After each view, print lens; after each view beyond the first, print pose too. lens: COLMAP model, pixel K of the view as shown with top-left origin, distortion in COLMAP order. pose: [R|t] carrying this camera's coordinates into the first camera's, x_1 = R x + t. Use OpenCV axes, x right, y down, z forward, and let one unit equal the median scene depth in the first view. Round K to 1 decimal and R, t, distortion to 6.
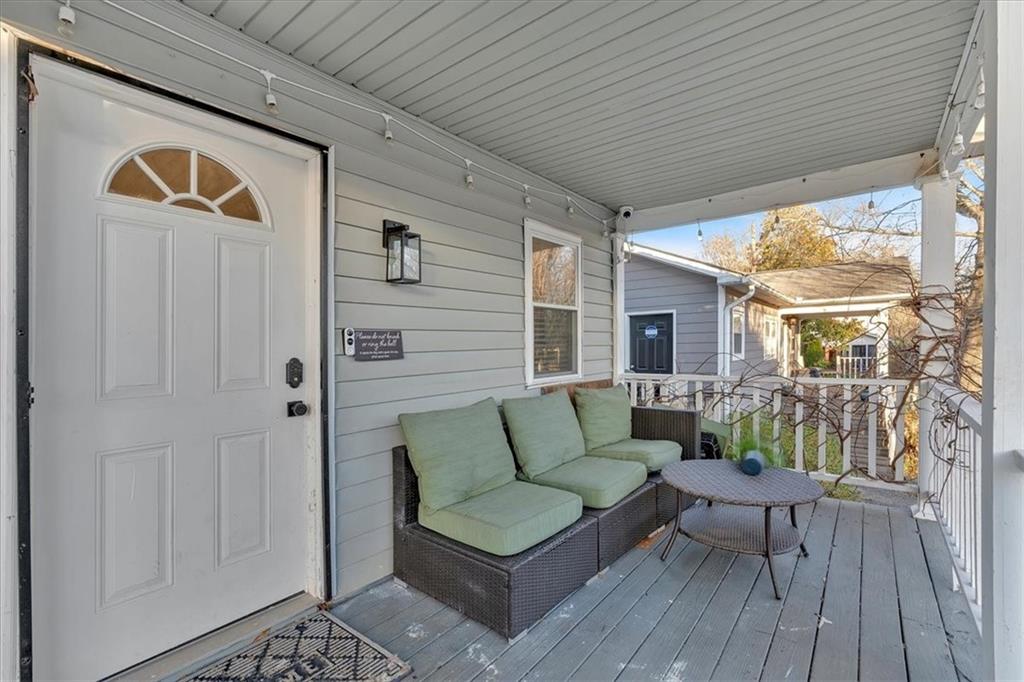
lens RADIAL K [[462.3, 0, 509.9], [0, 462.3, 337.8], [0, 0, 1]] dist [0.011234, 0.000106]
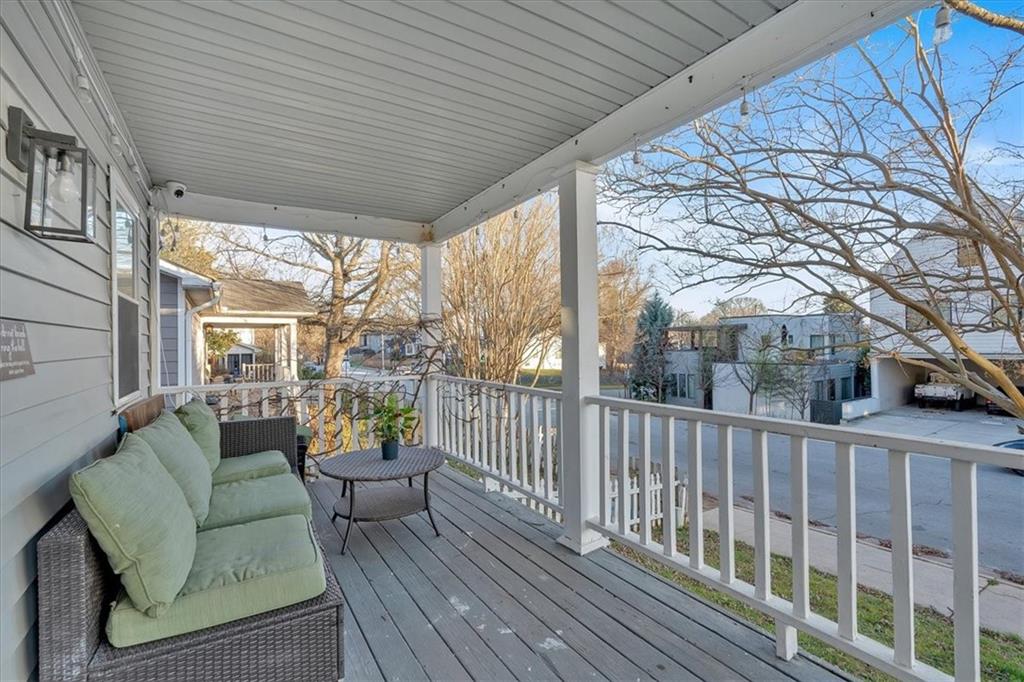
lens RADIAL K [[457.2, 0, 512.6], [0, 457.2, 338.9], [0, 0, 1]] dist [-0.003181, -0.000239]
pose [[0.336604, 0.027242, 0.941252, -0.327434], [-0.009661, 0.999629, -0.025476, 0.008242], [-0.941597, -0.000518, 0.336742, 0.179779]]
